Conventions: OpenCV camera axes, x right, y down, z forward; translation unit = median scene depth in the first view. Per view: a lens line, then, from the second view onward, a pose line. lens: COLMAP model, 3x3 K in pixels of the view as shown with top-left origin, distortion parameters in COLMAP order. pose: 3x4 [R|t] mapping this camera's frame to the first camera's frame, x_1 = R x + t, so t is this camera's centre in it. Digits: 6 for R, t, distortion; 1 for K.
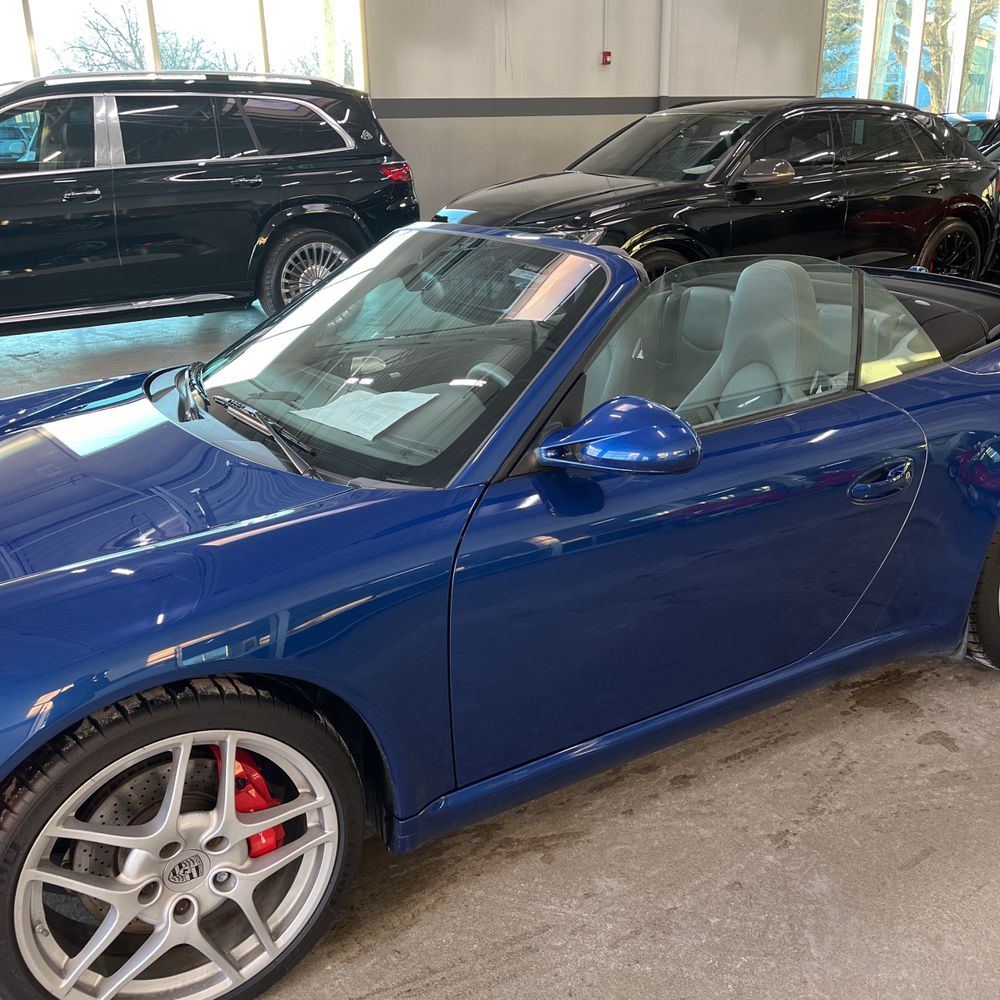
lens RADIAL K [[995.9, 0, 500.0], [0, 995.9, 500.0], [0, 0, 1]] dist [0.020776, 0.007899]
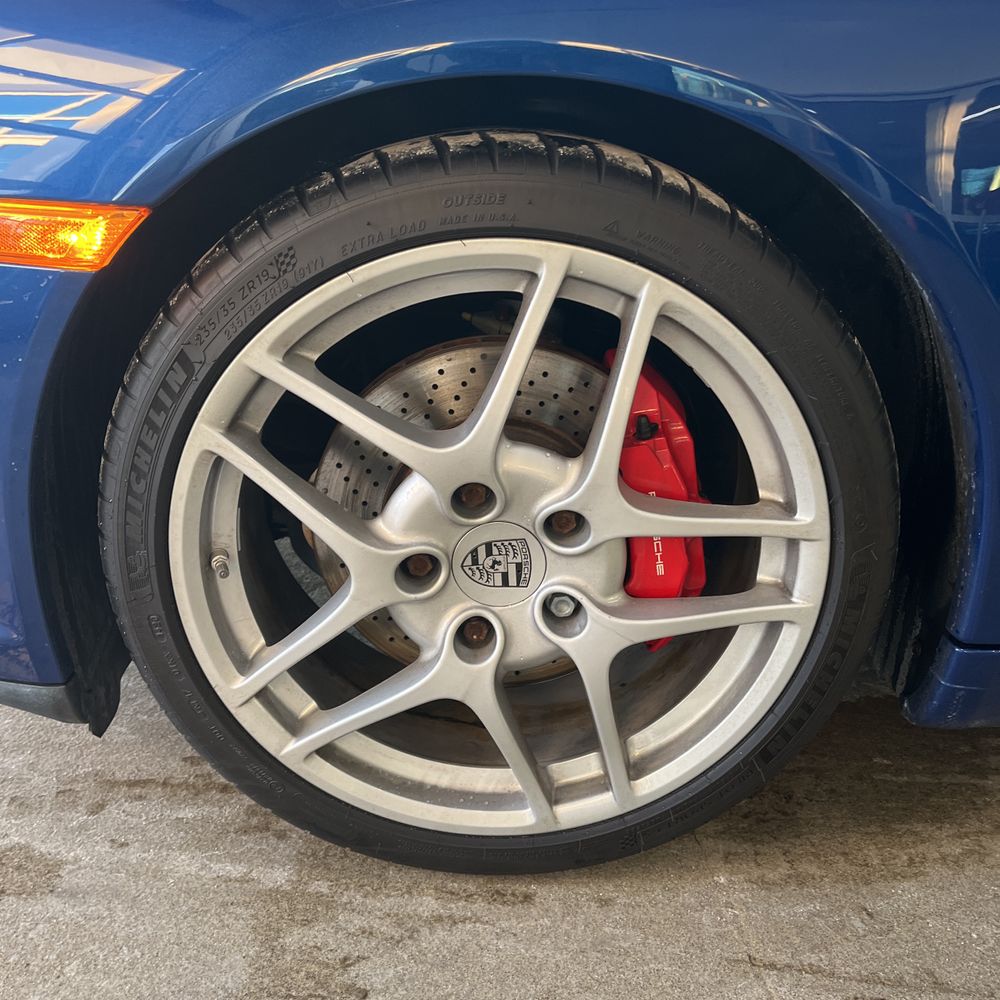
lens RADIAL K [[1046.5, 0, 500.0], [0, 1046.5, 500.0], [0, 0, 1]] dist [0.030685, -0.020983]
pose [[0.862898, 0.264120, -0.430868, -0.096658], [-0.233531, 0.964471, 0.123524, 0.262958], [0.448185, -0.005967, 0.893921, 0.518254]]
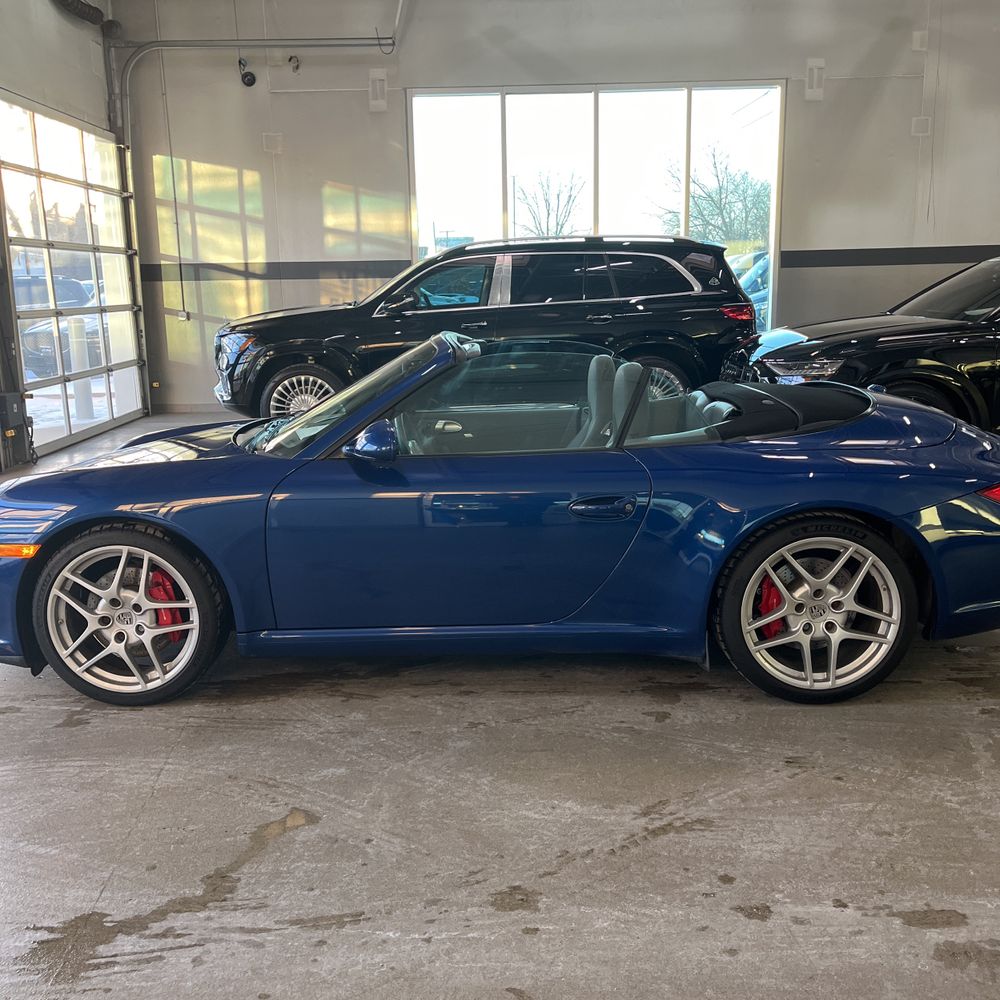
lens RADIAL K [[995.9, 0, 500.0], [0, 995.9, 500.0], [0, 0, 1]] dist [0.020776, 0.007899]
pose [[0.852814, 0.109501, -0.510605, 1.296880], [-0.178935, 0.979852, -0.088726, 0.166145], [0.490602, 0.167032, 0.855225, -0.398779]]
